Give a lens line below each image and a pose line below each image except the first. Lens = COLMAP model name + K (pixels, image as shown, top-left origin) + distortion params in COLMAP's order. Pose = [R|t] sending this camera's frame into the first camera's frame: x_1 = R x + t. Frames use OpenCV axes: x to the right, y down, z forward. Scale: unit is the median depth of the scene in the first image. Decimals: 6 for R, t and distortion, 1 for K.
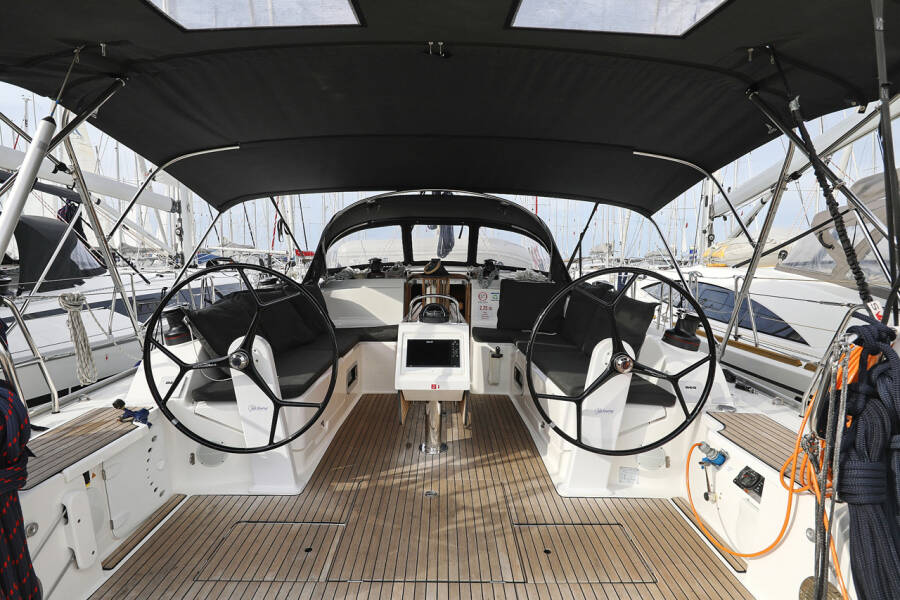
lens RADIAL K [[461.8, 0, 450.0], [0, 461.8, 300.0], [0, 0, 1]] dist [0.001344, 0.000342]
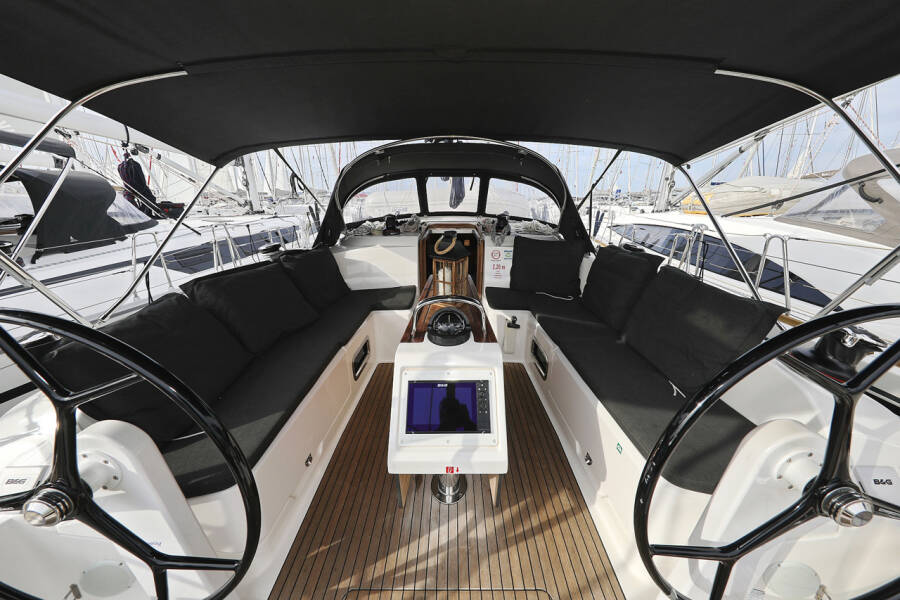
lens RADIAL K [[298.3, 0, 449.1], [0, 298.3, 315.5], [0, 0, 1]] dist [-0.001798, -0.000136]
pose [[0.999534, -0.000787, -0.030504, -0.010738], [0.009303, 0.959930, 0.280084, -0.059191], [0.029061, -0.280237, 0.959491, 0.310069]]
